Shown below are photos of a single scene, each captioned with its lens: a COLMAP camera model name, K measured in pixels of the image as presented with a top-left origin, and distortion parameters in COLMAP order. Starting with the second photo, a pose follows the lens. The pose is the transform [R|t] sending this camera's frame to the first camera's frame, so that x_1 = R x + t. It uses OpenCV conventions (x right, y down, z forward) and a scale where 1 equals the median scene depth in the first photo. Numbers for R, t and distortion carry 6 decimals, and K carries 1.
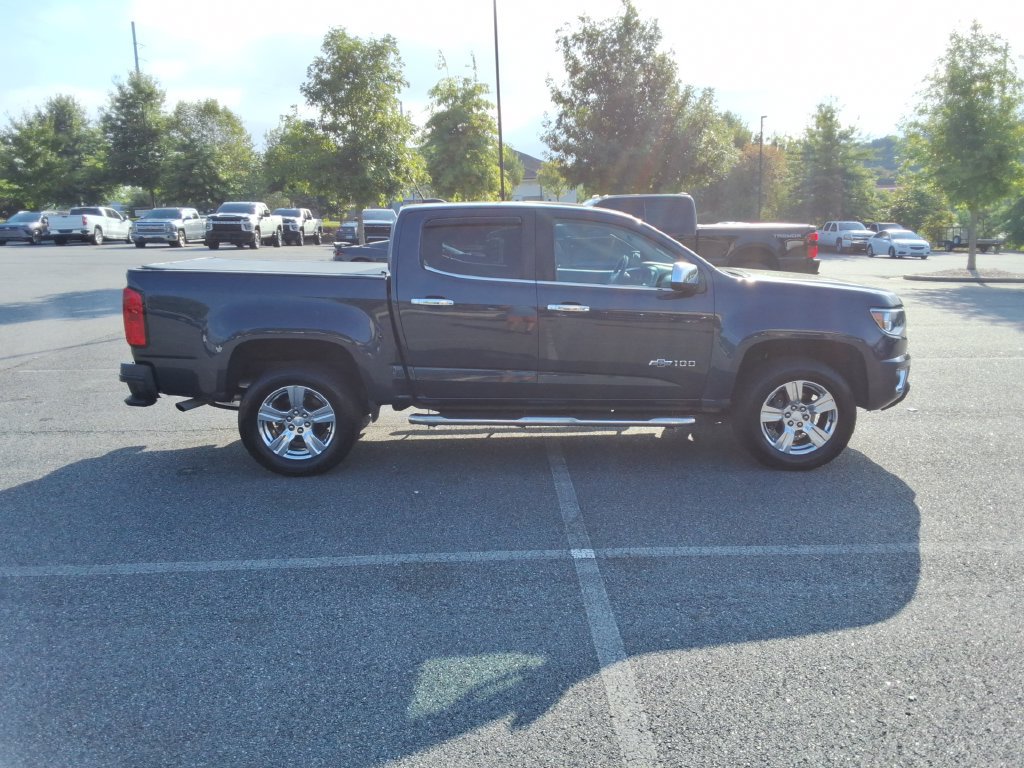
lens RADIAL K [[829.7, 0, 524.0], [0, 829.7, 378.7], [0, 0, 1]] dist [0.109879, -0.159255]
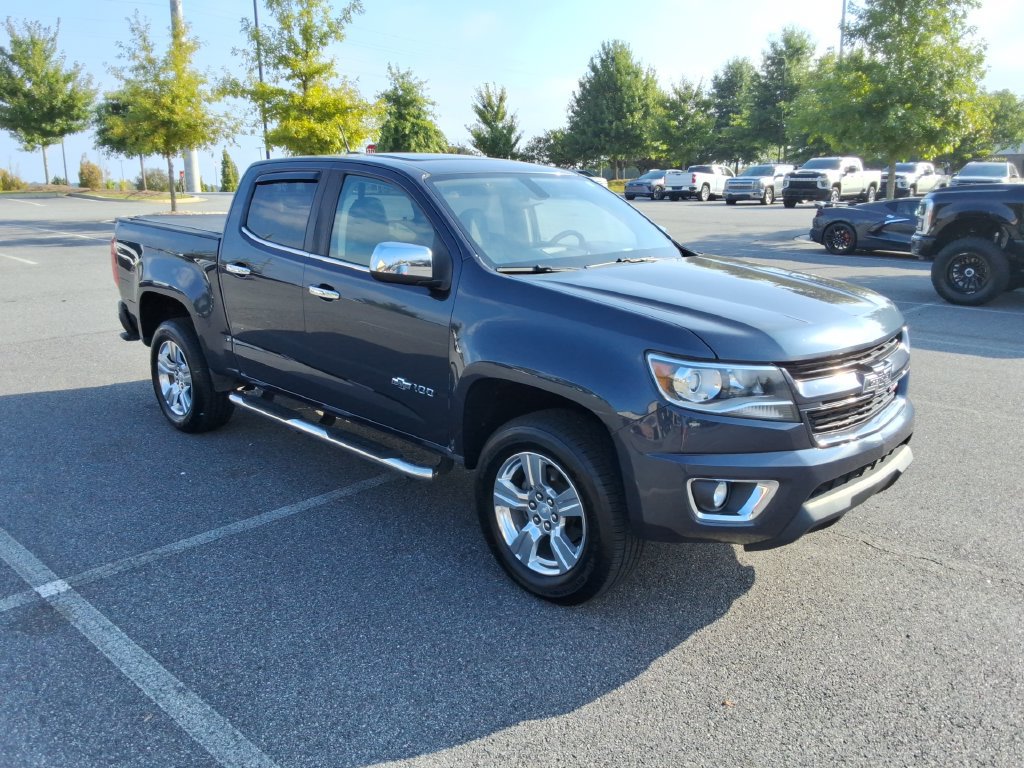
lens RADIAL K [[836.1, 0, 512.0], [0, 836.1, 384.0], [0, 0, 1]] dist [0.078269, -0.104490]
pose [[0.709786, 0.172888, -0.682872, 0.091065], [-0.135668, 0.984815, 0.108318, -0.013770], [0.691230, 0.015761, 0.722463, 0.070479]]
